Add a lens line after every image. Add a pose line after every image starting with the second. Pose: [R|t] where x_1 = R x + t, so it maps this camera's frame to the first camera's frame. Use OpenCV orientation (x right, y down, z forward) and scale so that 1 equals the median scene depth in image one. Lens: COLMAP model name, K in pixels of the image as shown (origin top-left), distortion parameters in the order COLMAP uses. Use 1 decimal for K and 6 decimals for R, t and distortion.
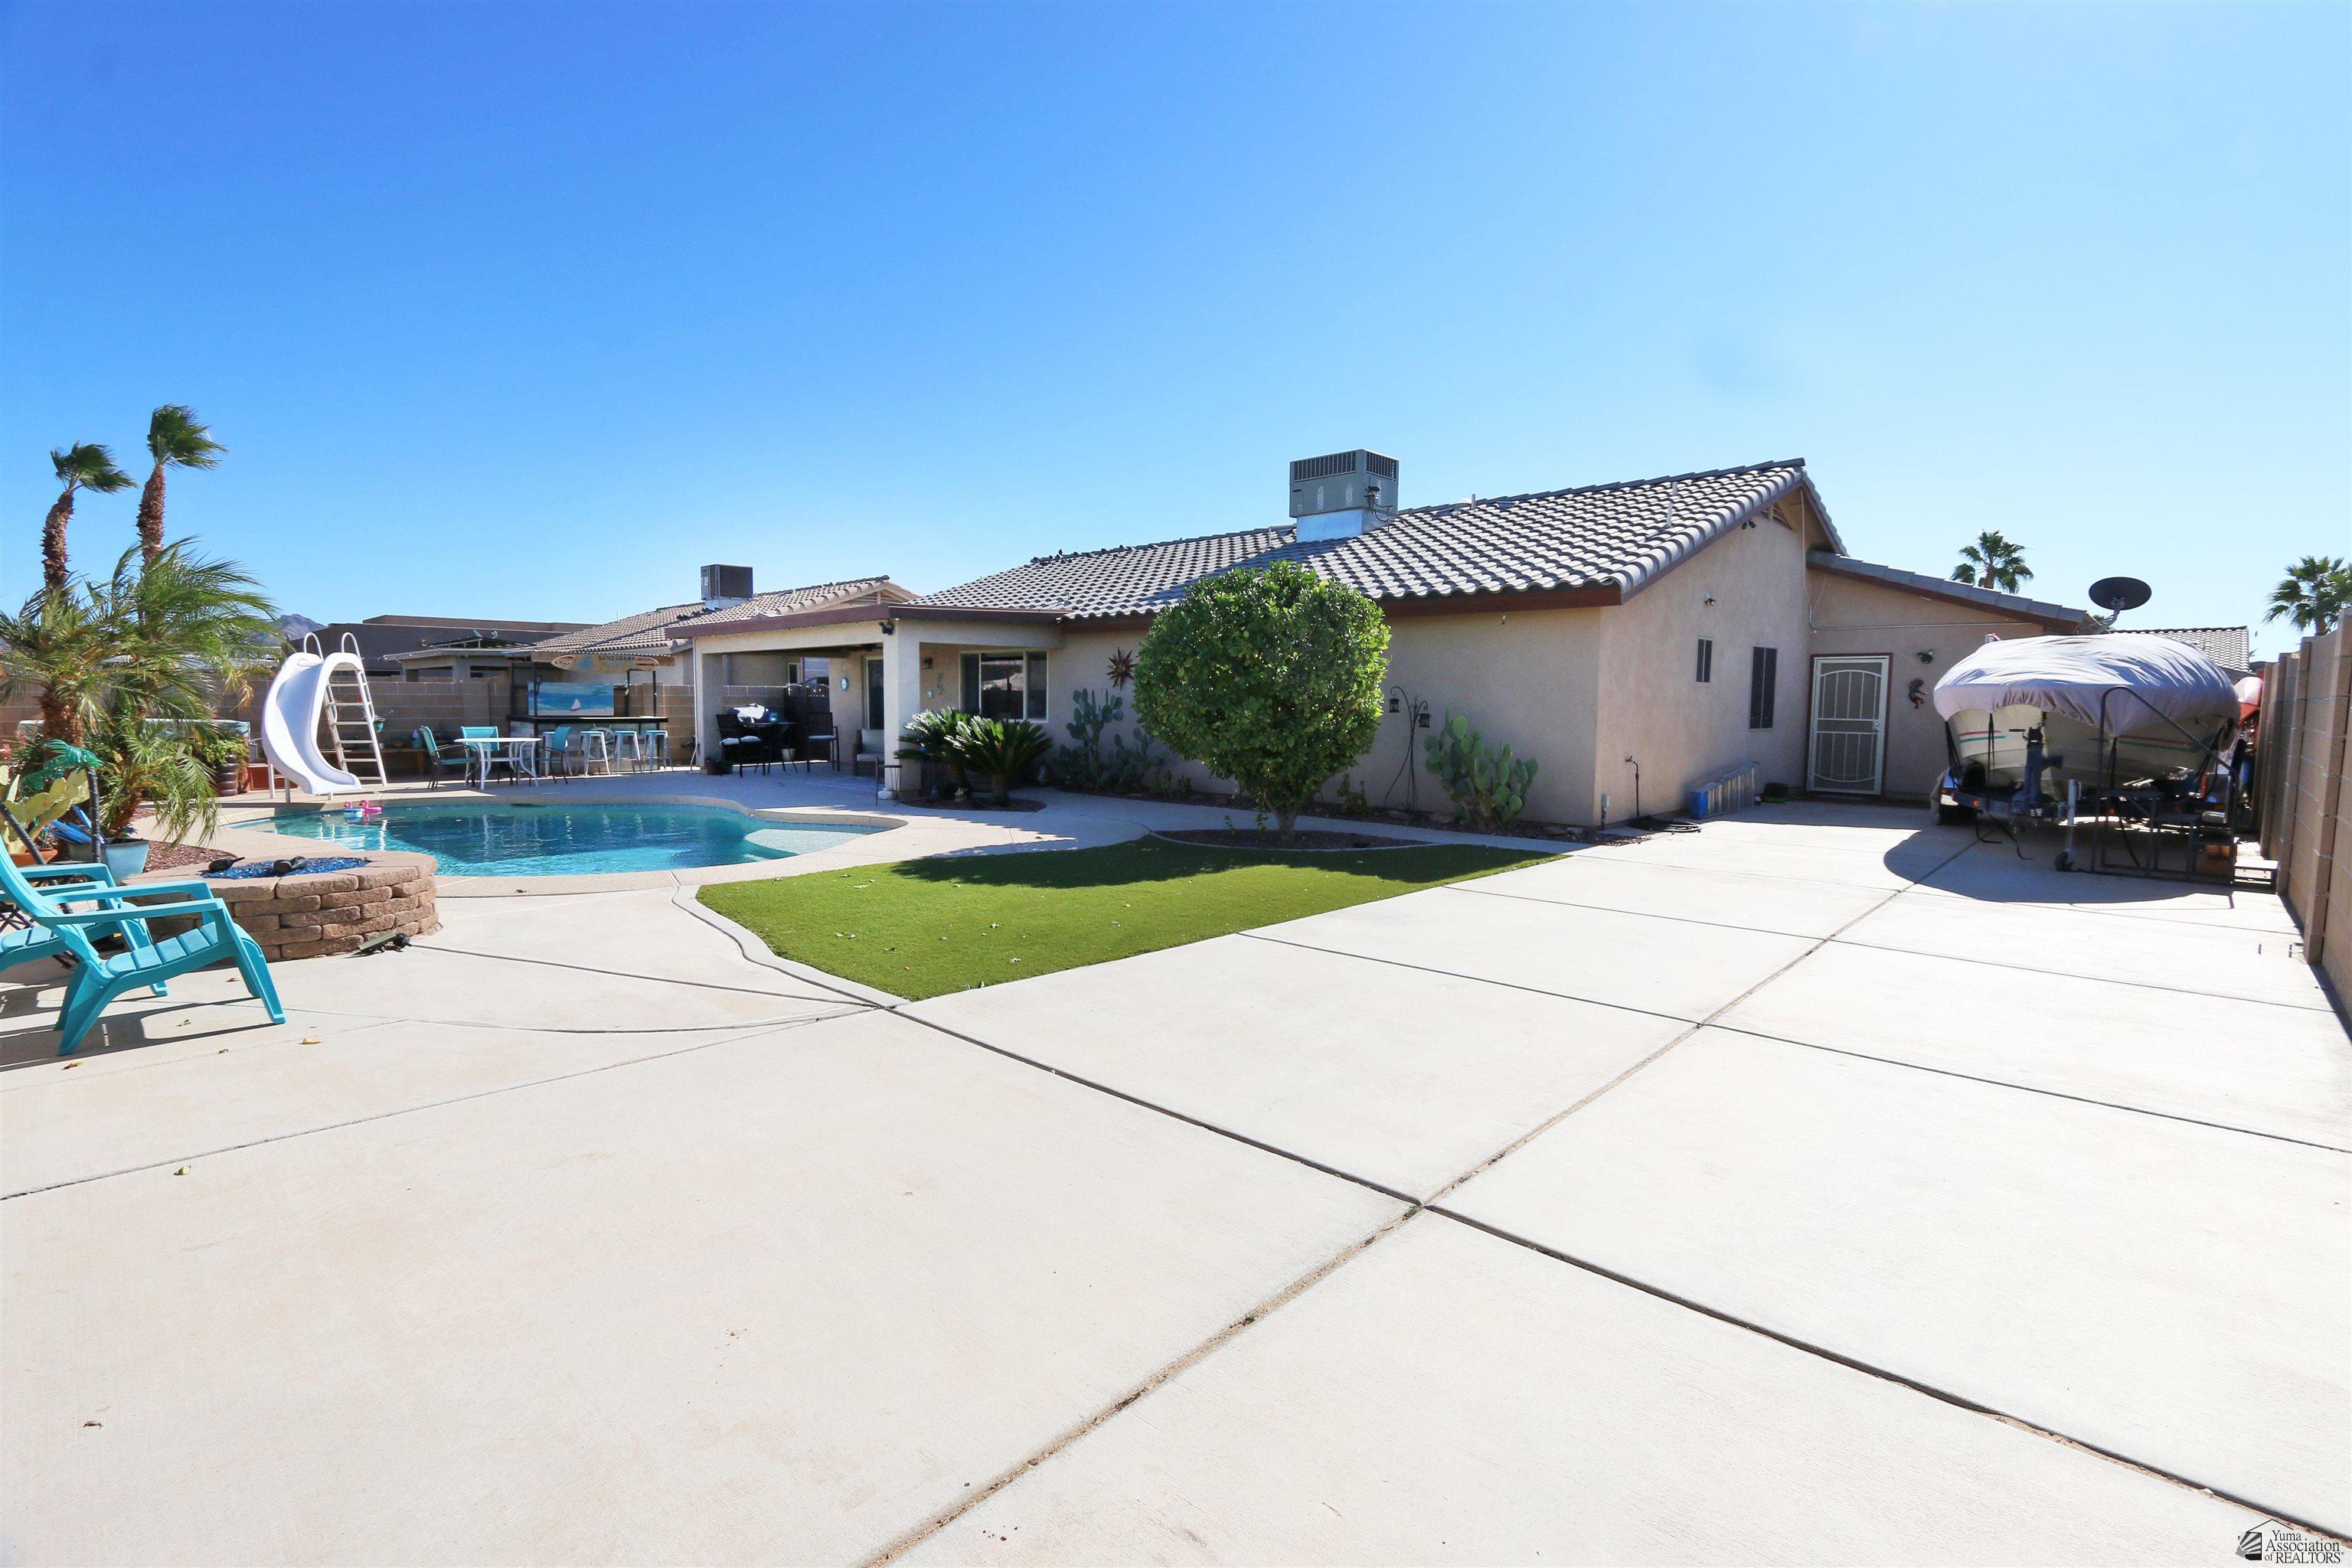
lens RADIAL K [[1082.1, 0, 1168.9], [0, 1082.1, 790.7], [0, 0, 1]] dist [-0.015175, 0.001442]
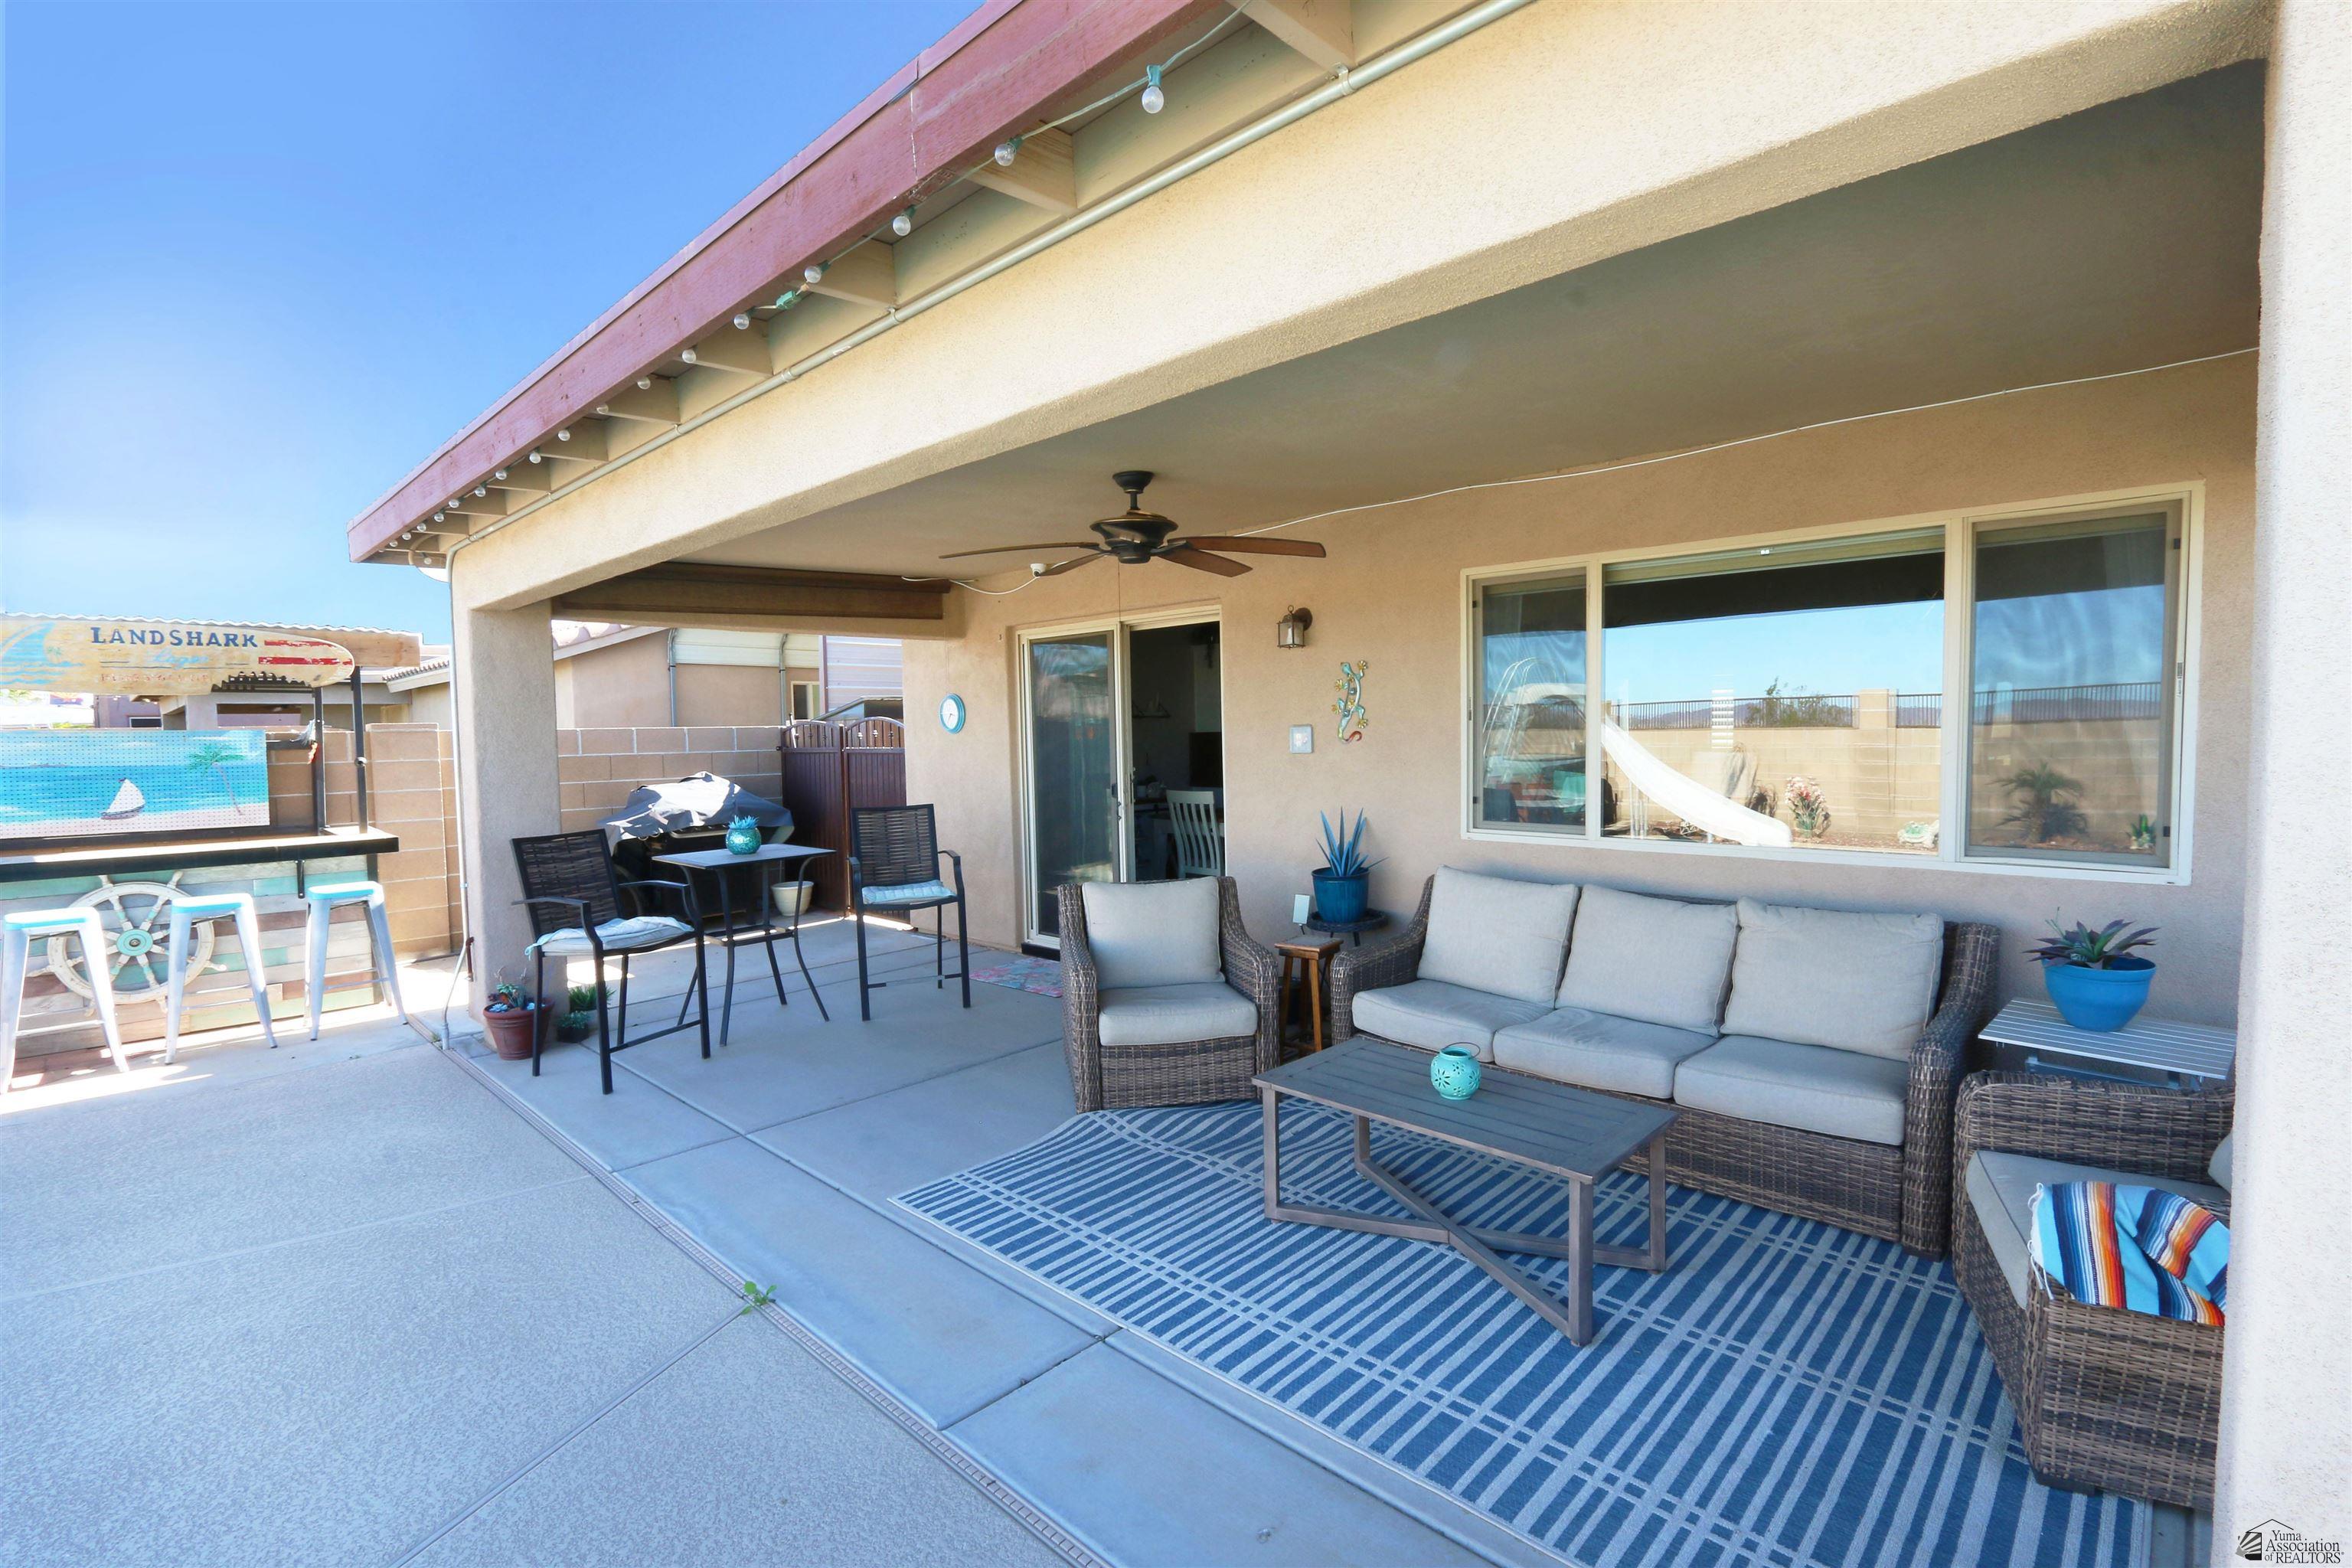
lens RADIAL K [[1082.1, 0, 1169.1], [0, 1082.1, 788.9], [0, 0, 1]] dist [-0.015175, 0.001442]
pose [[0.999696, -0.024669, -0.000505, -0.248984], [0.024640, 0.999180, -0.032124, -0.066544], [0.001297, 0.032102, 0.999484, 0.702227]]
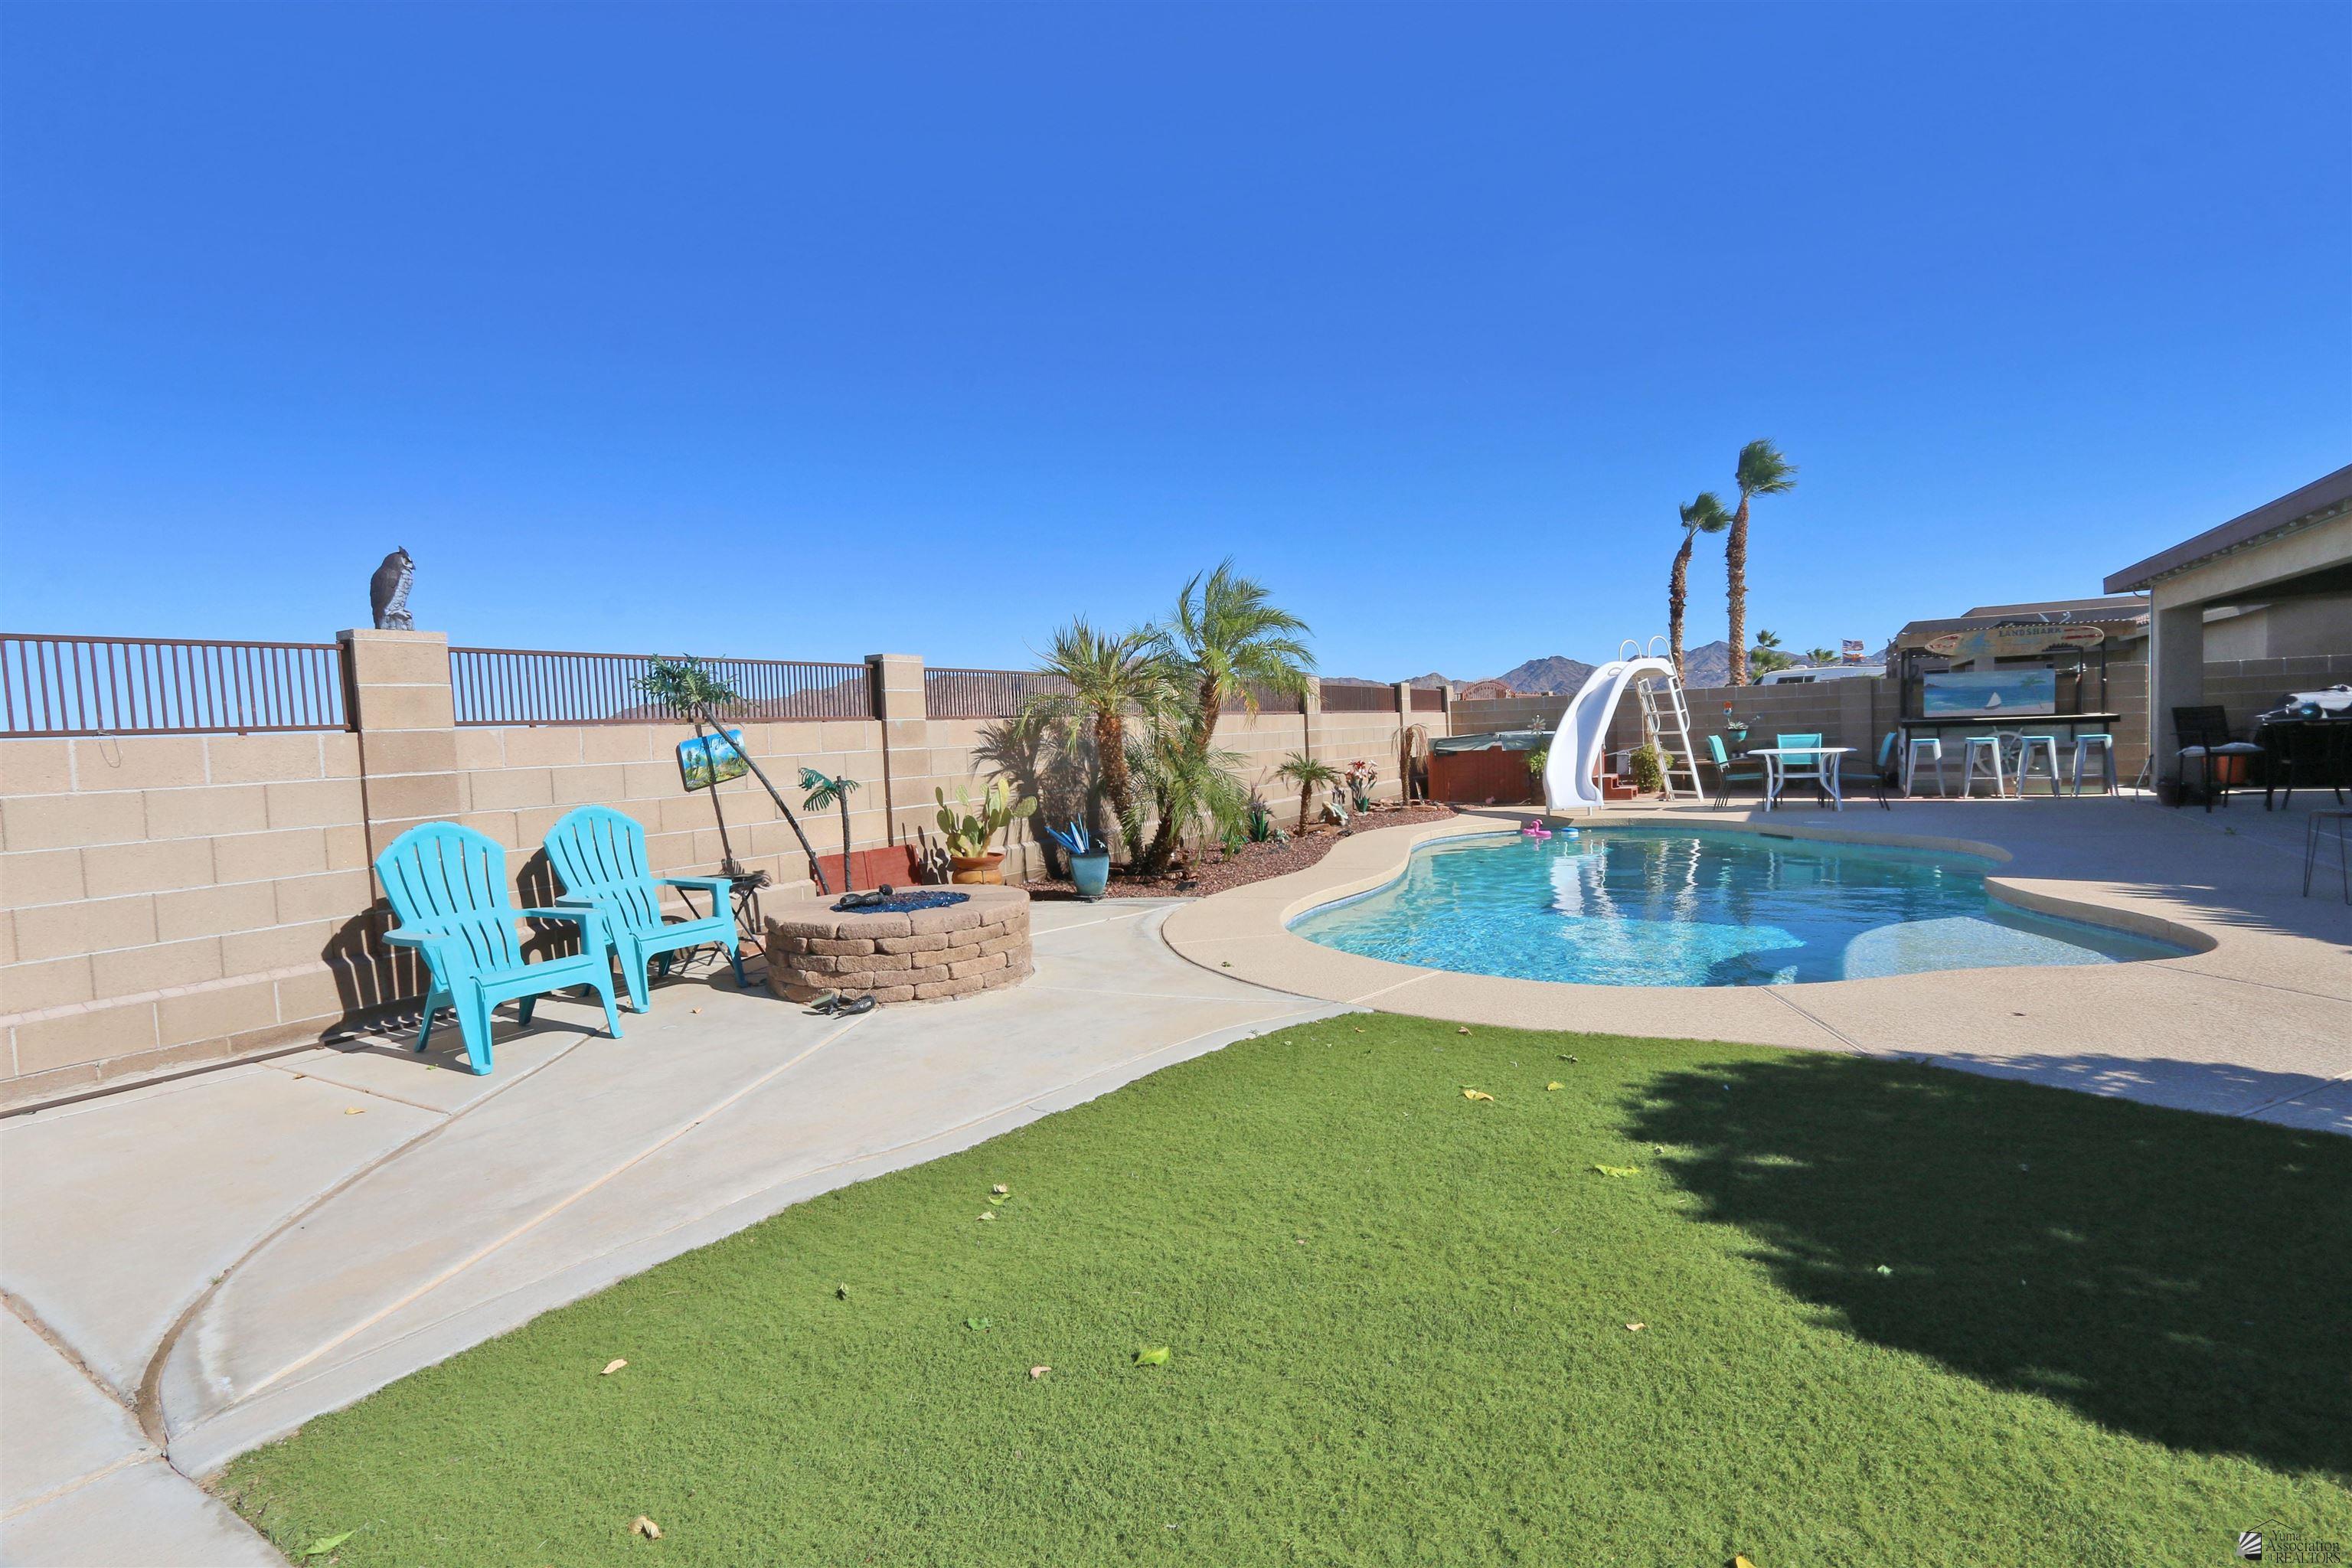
lens RADIAL K [[1082.1, 0, 1157.8], [0, 1082.1, 790.7], [0, 0, 1]] dist [-0.015175, 0.001442]
pose [[0.212747, 0.036722, -0.976417, 0.047267], [-0.038231, 0.998841, 0.029235, -0.018341], [0.976359, 0.031110, 0.213905, 0.293554]]
